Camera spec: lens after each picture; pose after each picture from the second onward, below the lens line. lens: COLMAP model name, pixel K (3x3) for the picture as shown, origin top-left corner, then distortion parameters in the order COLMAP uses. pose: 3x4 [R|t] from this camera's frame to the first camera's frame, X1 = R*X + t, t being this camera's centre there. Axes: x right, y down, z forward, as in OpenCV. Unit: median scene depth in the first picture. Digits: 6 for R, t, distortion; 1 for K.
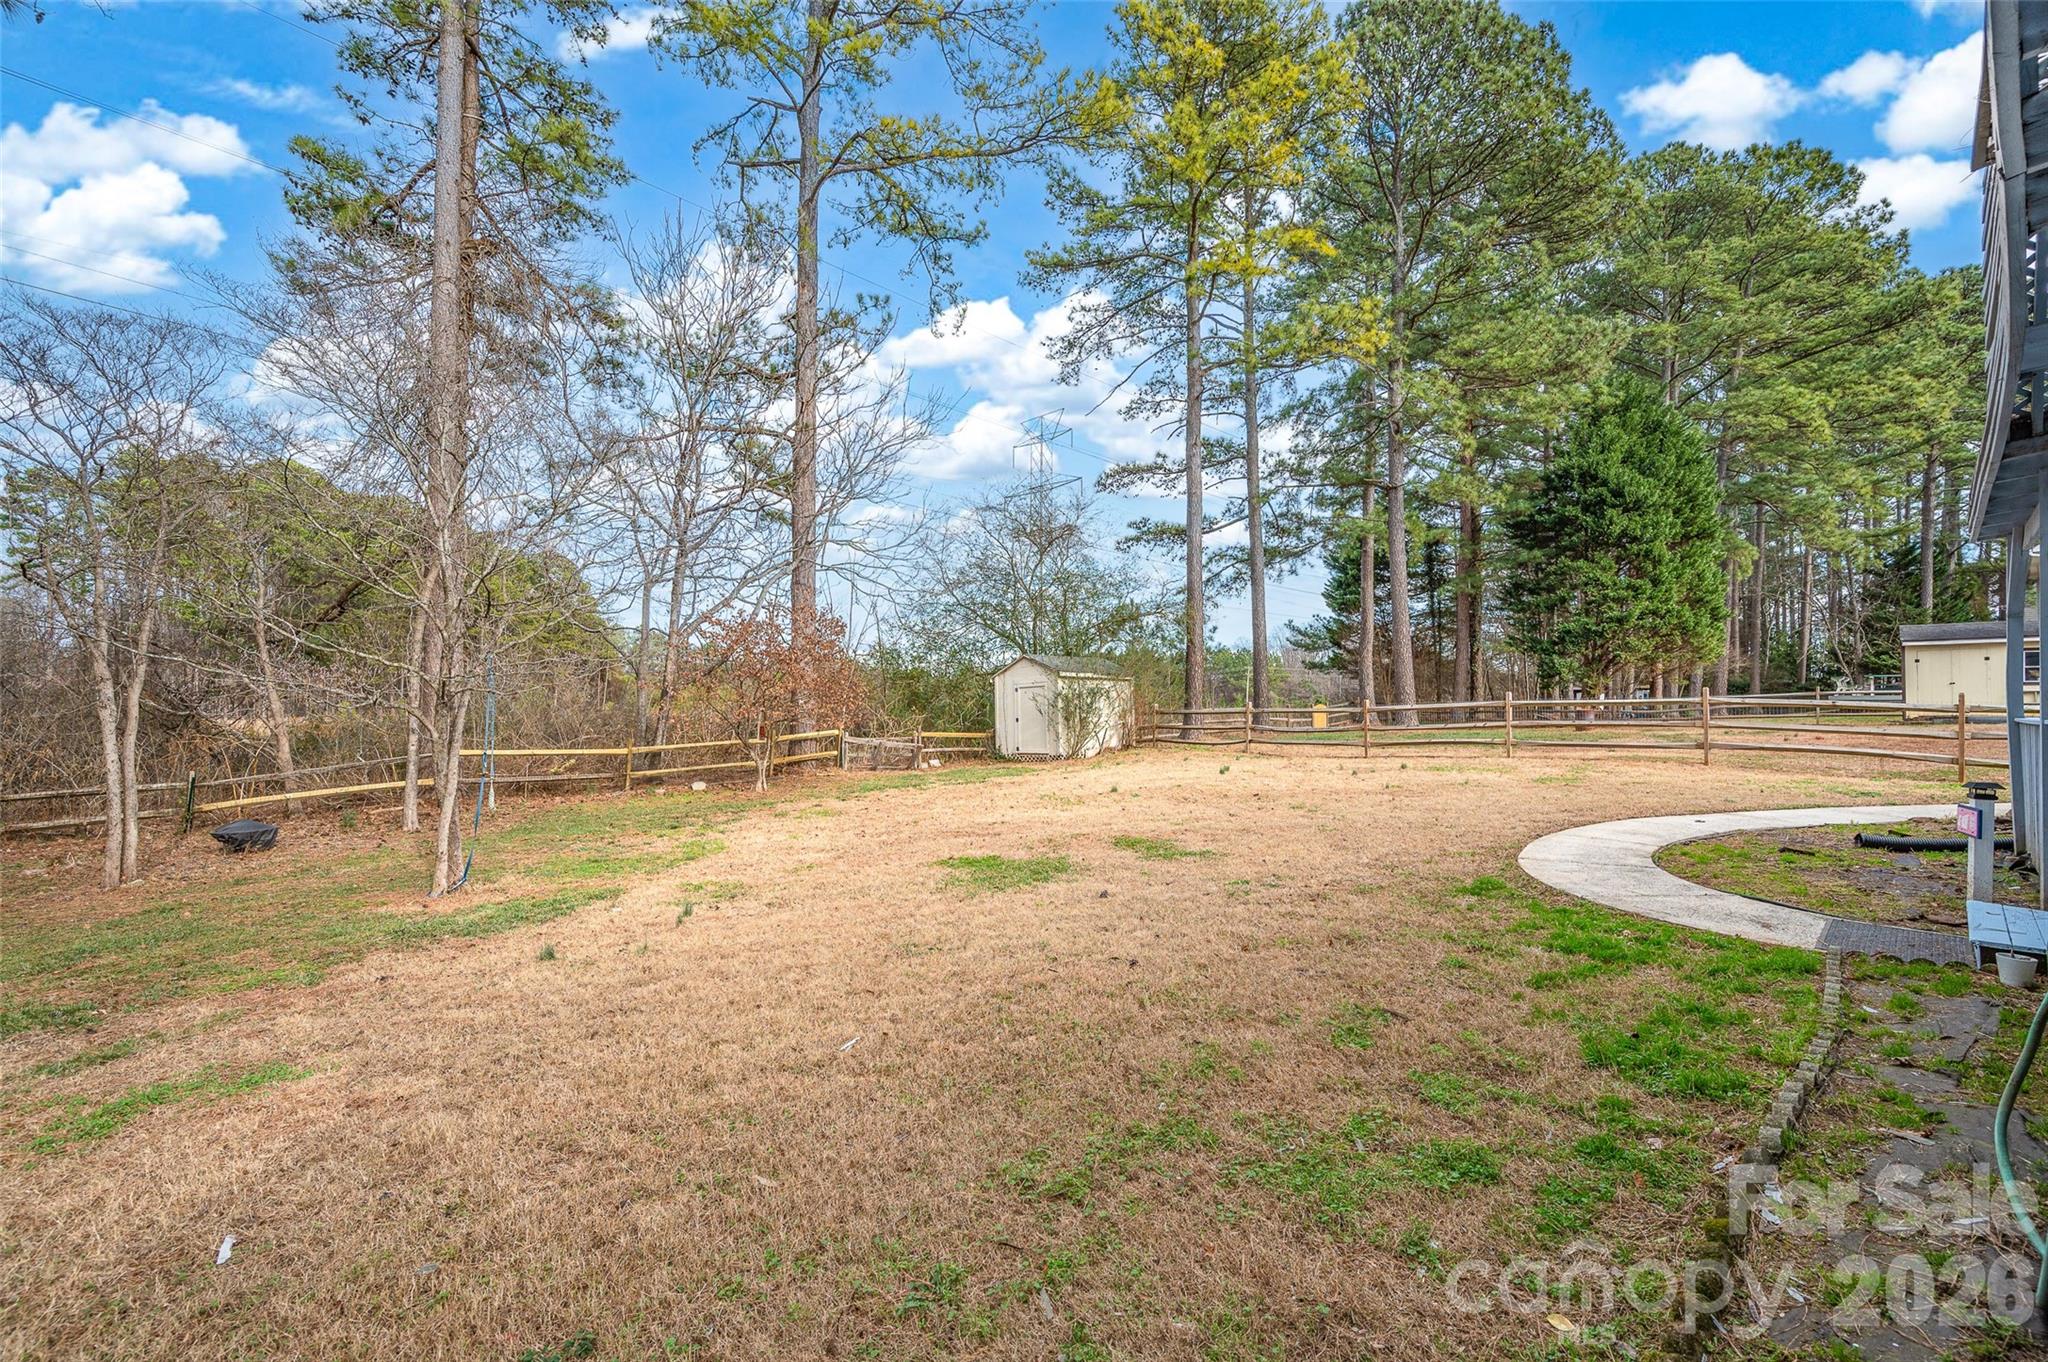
lens RADIAL K [[841.4, 0, 1025.5], [0, 841.4, 696.4], [0, 0, 1]] dist [0.000187, 0.000148]
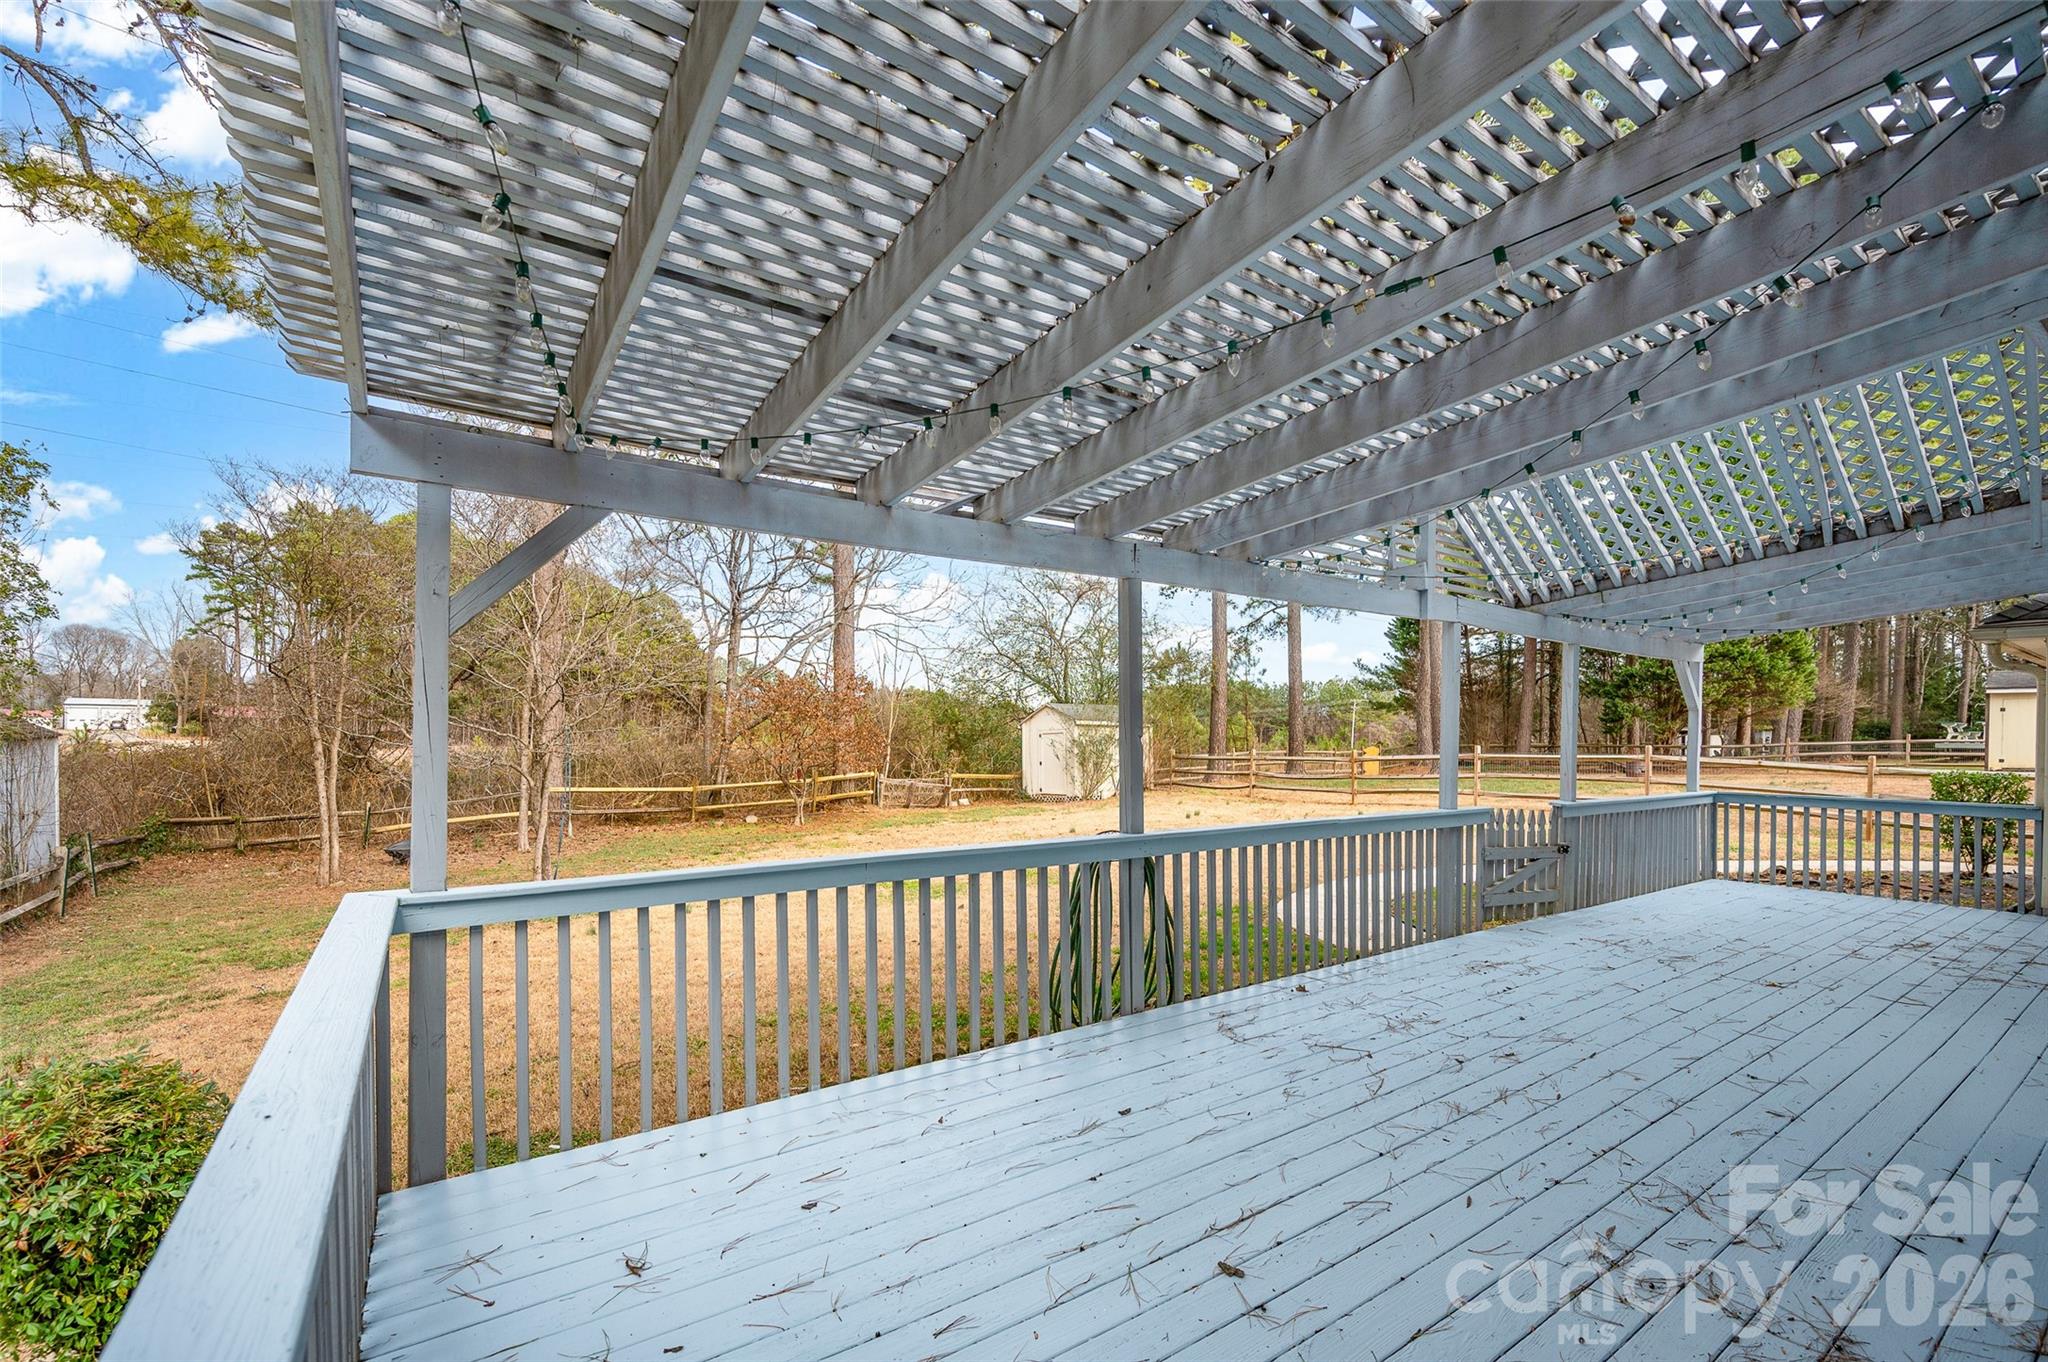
lens RADIAL K [[874.5, 0, 1021.7], [0, 874.5, 753.2], [0, 0, 1]] dist [-0.000441, -0.000027]
pose [[0.992152, 0.009344, -0.124685, 0.112955], [-0.005588, 0.999521, 0.030444, -0.020665], [0.124910, -0.029509, 0.991729, -0.133180]]
